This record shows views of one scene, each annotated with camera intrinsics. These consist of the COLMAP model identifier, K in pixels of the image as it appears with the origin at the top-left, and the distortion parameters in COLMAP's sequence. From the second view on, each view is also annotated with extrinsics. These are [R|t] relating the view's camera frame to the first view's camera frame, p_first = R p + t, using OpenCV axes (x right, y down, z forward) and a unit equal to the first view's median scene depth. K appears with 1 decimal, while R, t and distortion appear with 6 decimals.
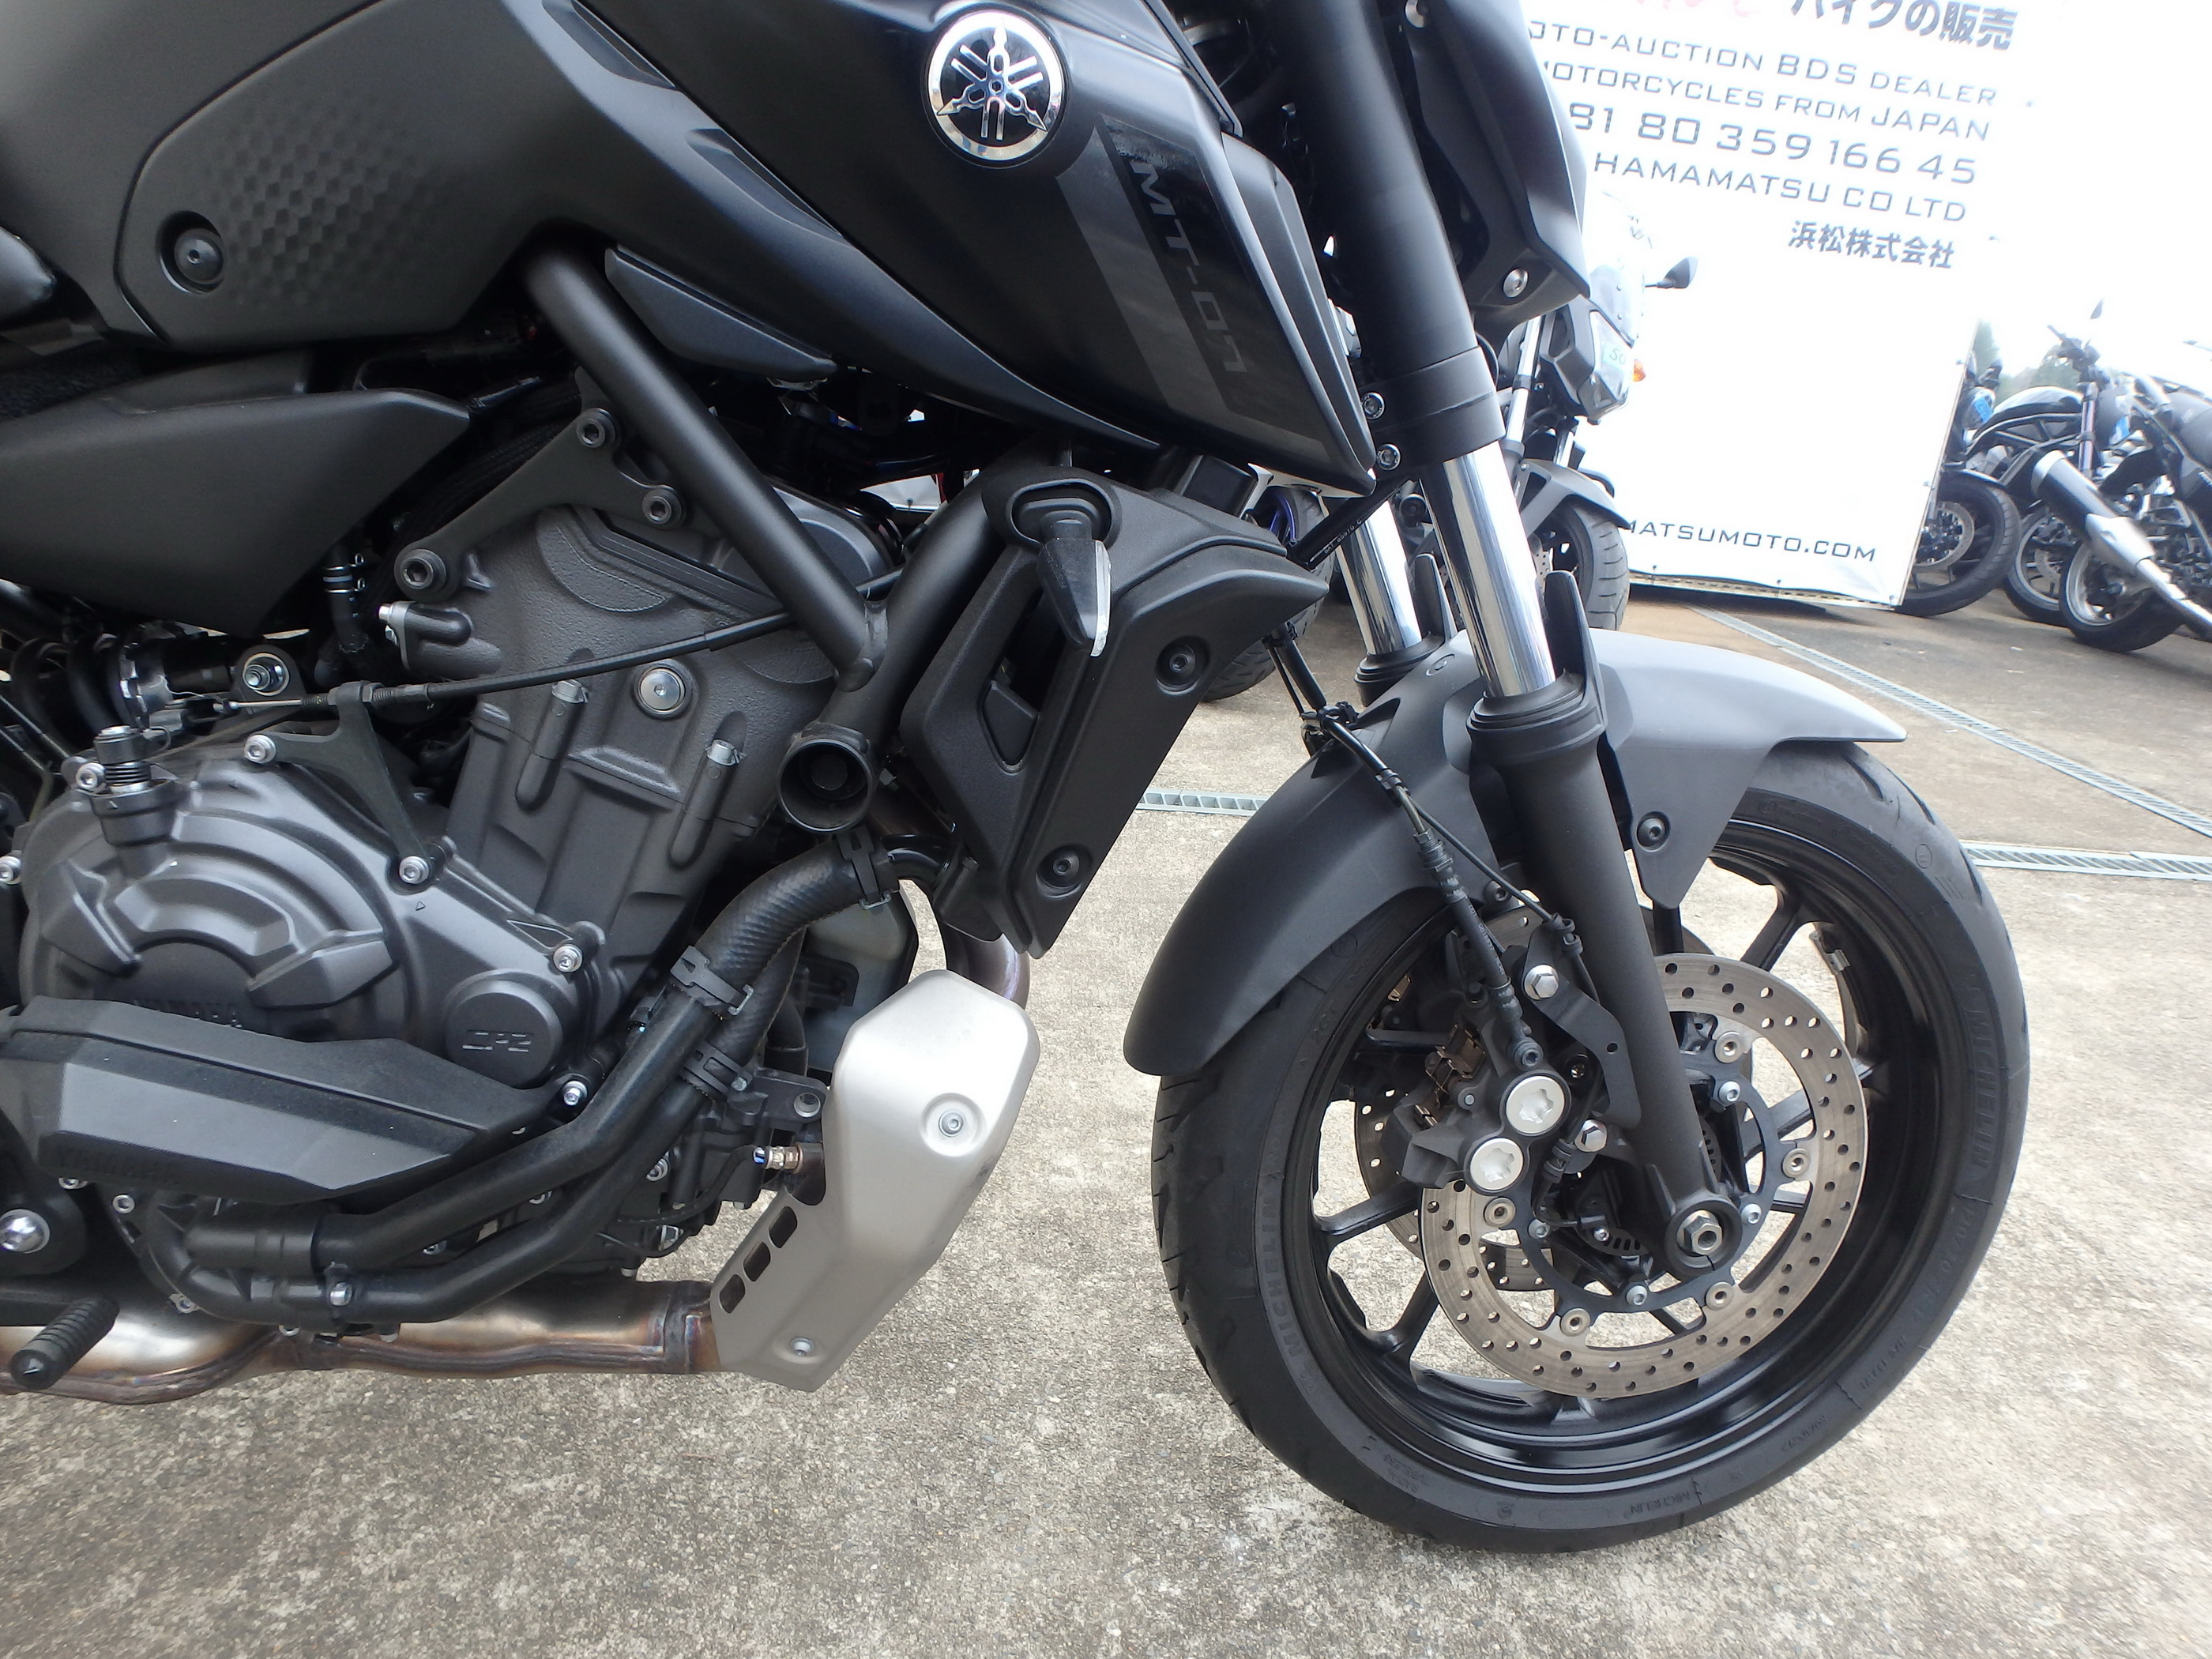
lens RADIAL K [[1353.7, 0, 1120.0], [0, 1353.7, 822.2], [0, 0, 1]] dist [-0.034436, -0.000190]
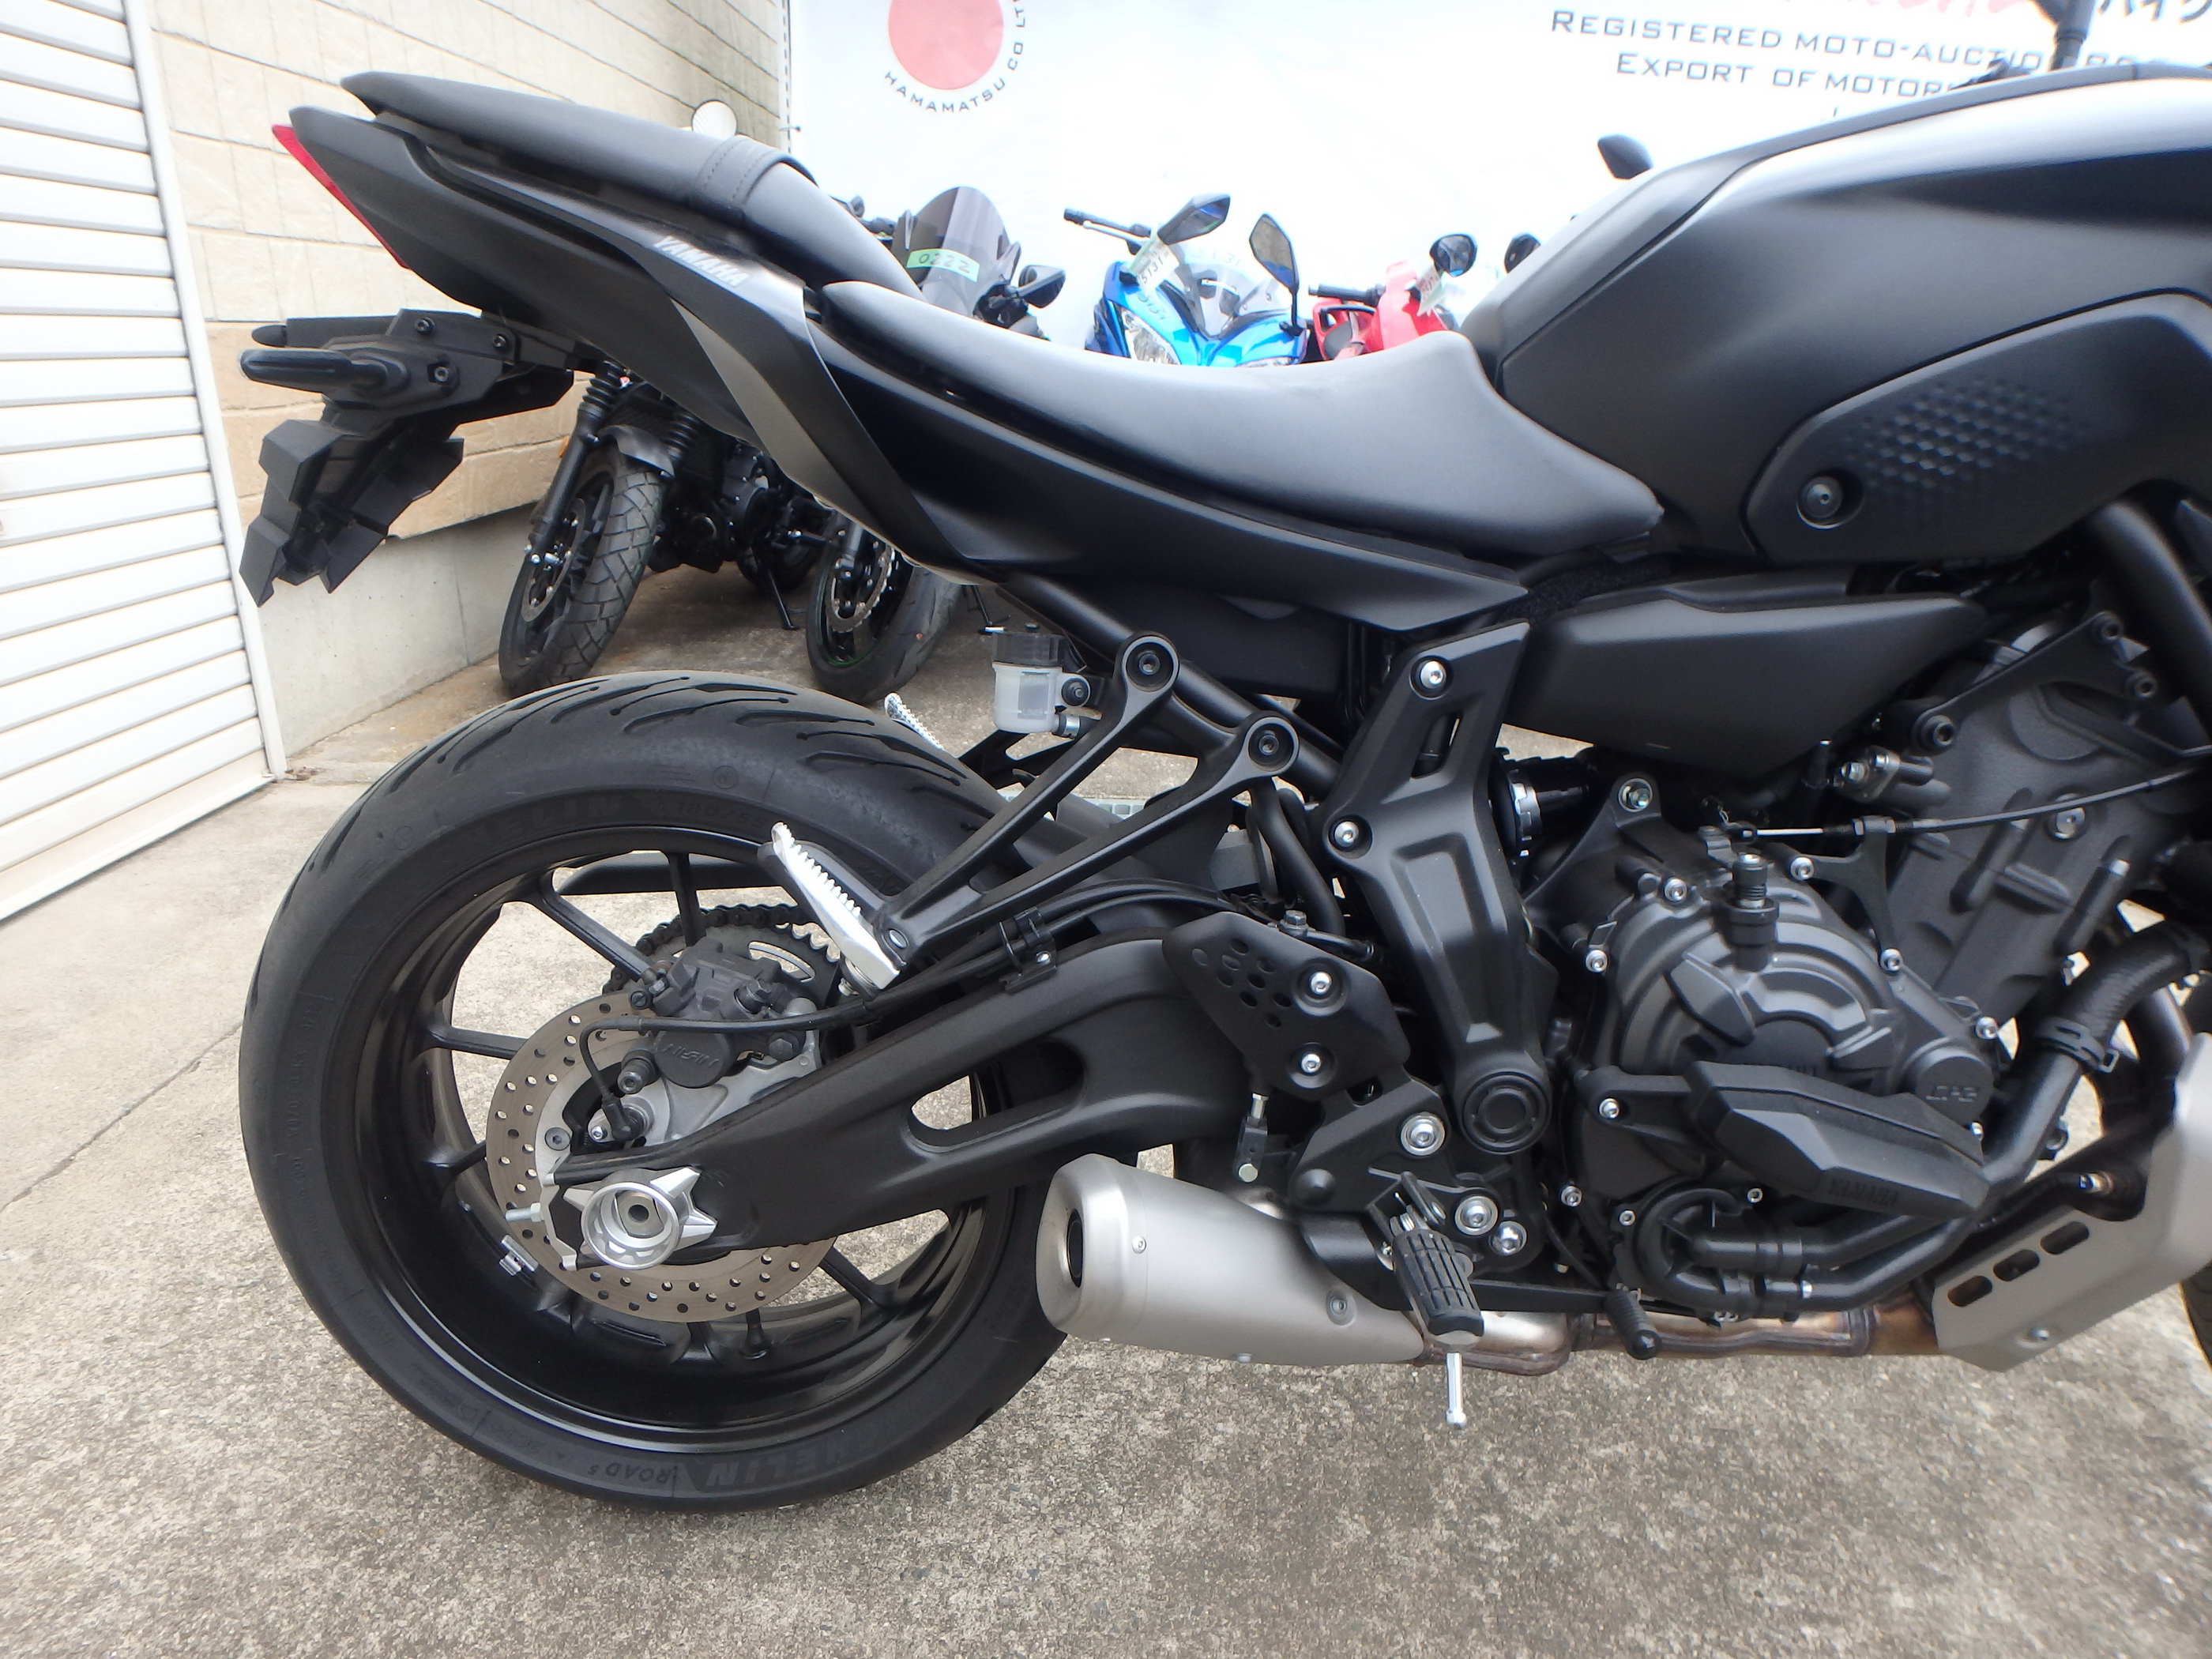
lens RADIAL K [[1349.3, 0, 1096.8], [0, 1349.3, 820.0], [0, 0, 1]] dist [-0.020293, 0.002513]
pose [[0.994840, -0.009252, -0.101037, -0.723368], [0.009108, 0.999957, -0.001885, -0.065089], [0.101050, 0.000955, 0.994881, -0.226687]]
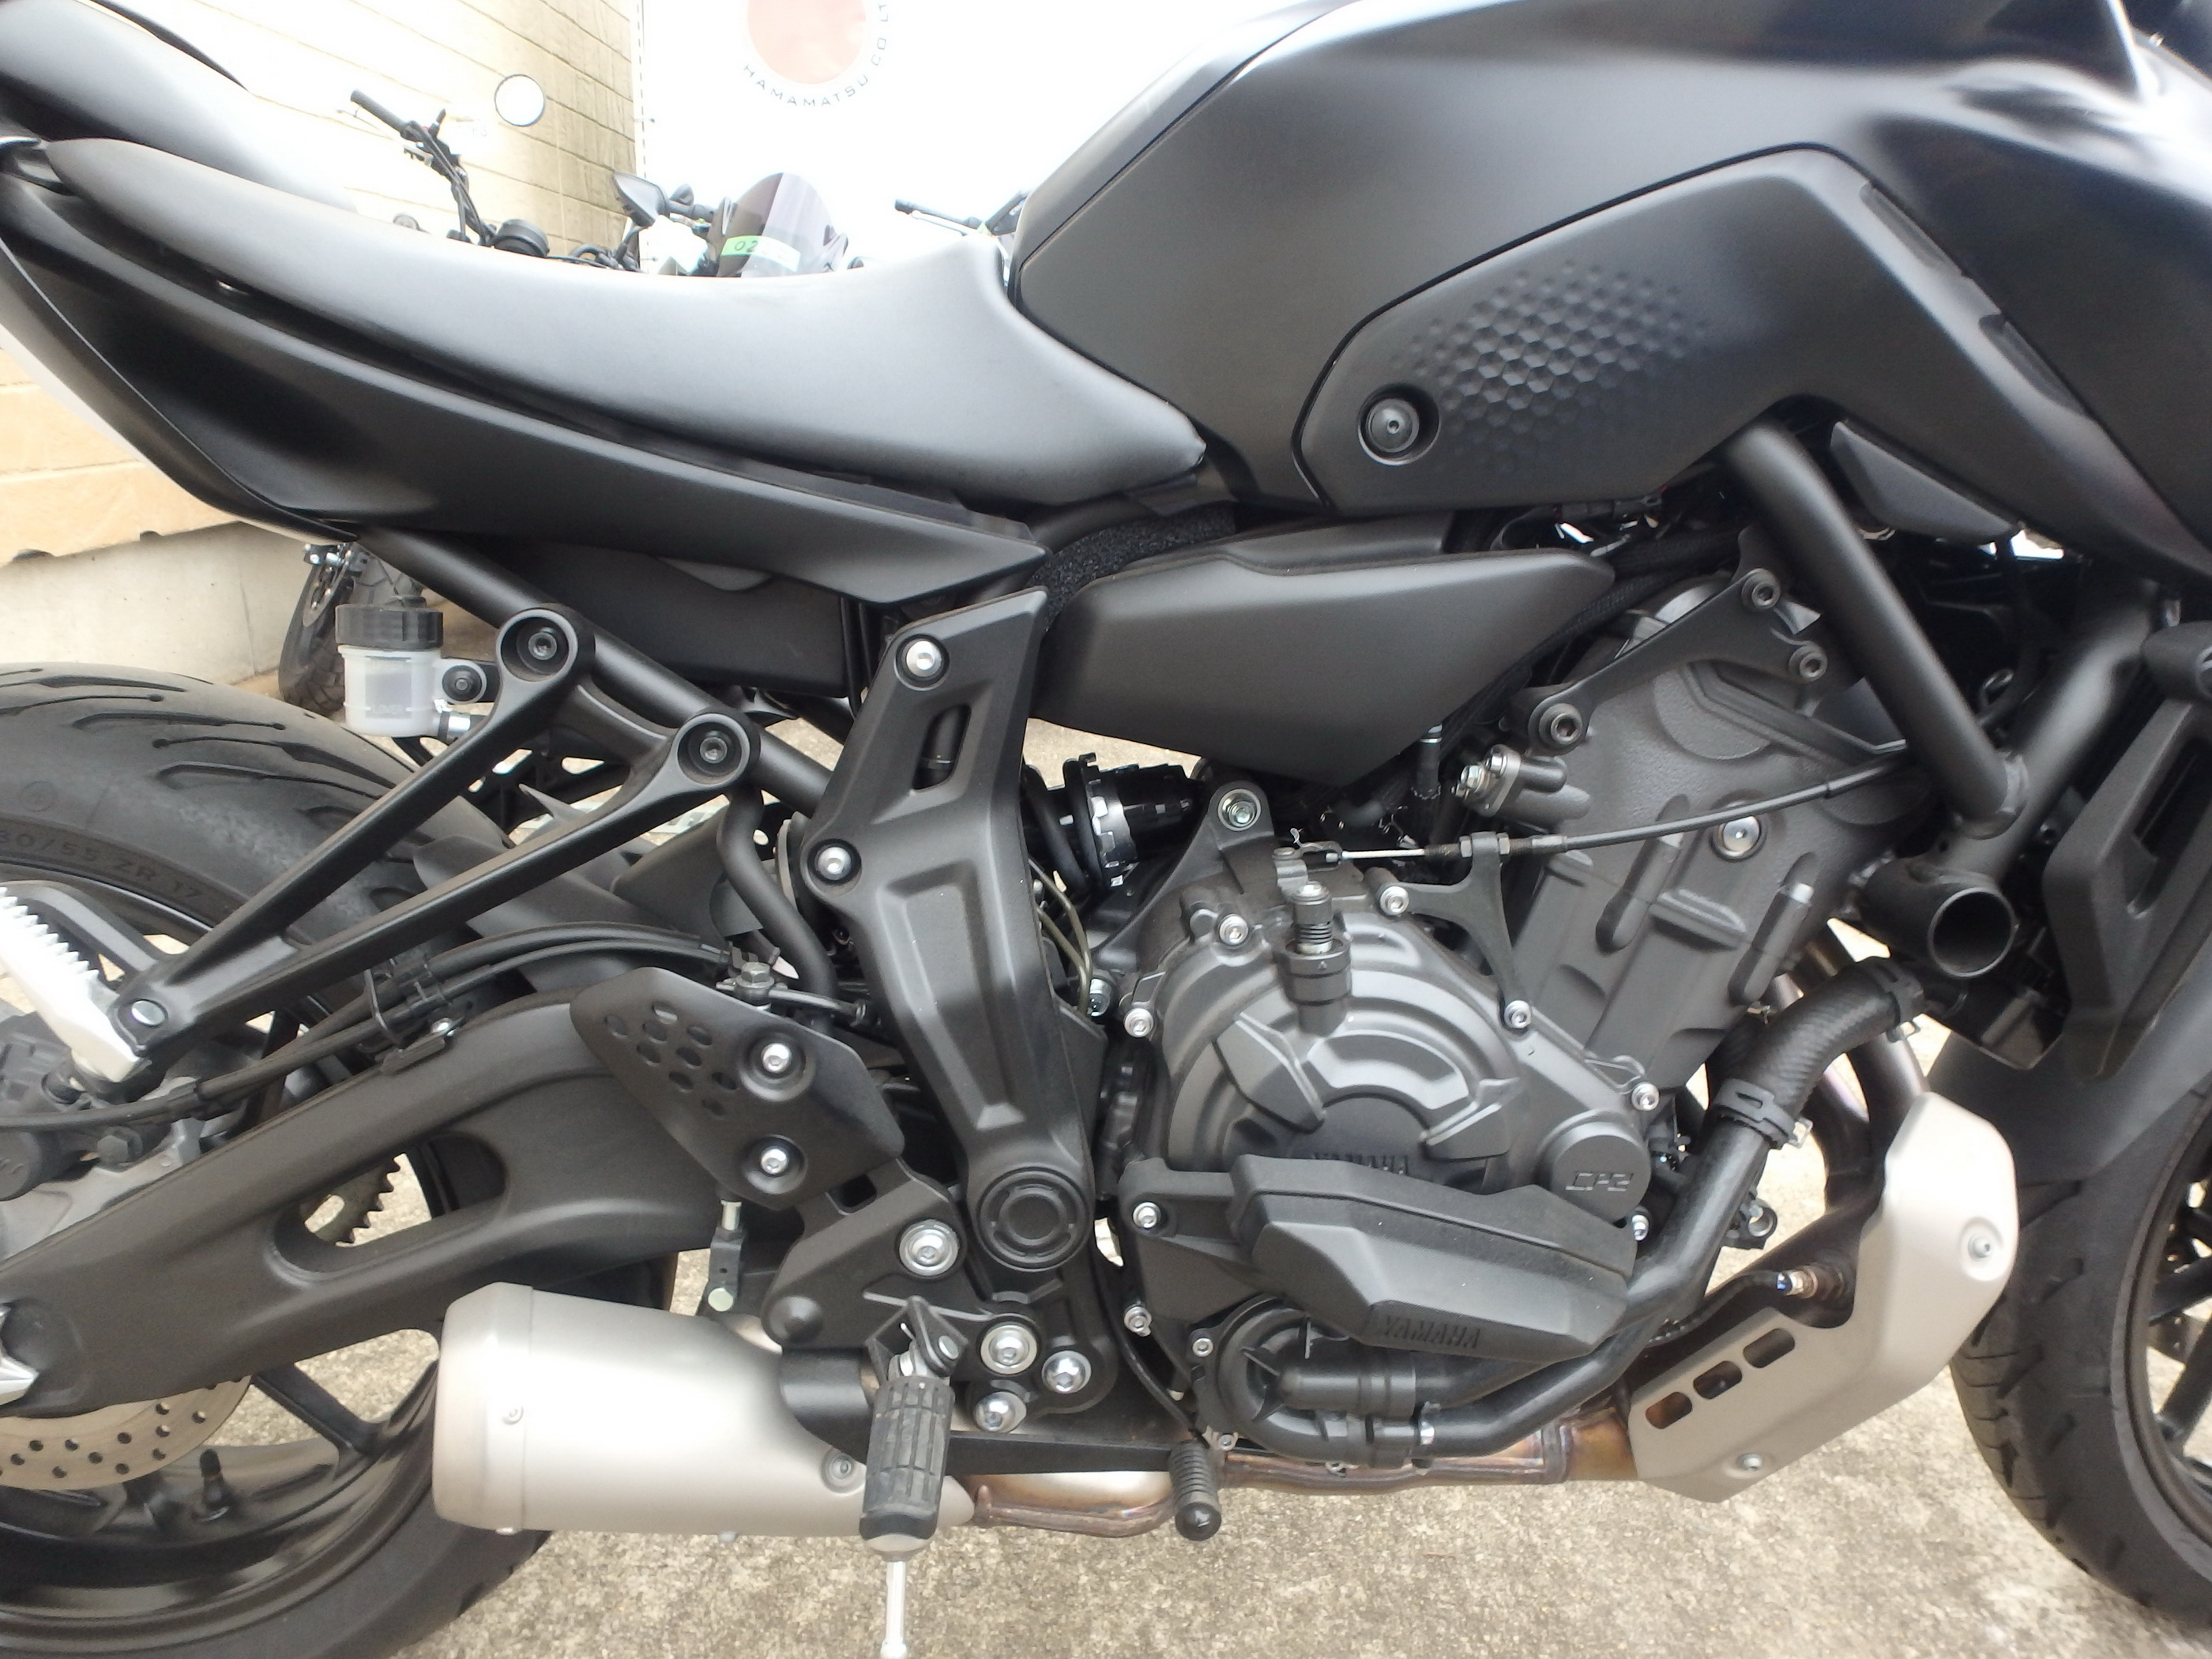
lens RADIAL K [[1353.4, 0, 1107.4], [0, 1353.4, 806.4], [0, 0, 1]] dist [-0.024334, 0.004129]
pose [[0.998620, -0.020292, -0.048441, -0.491133], [0.019149, 0.999530, -0.023945, -0.065232], [0.048904, 0.022984, 0.998539, -0.027911]]
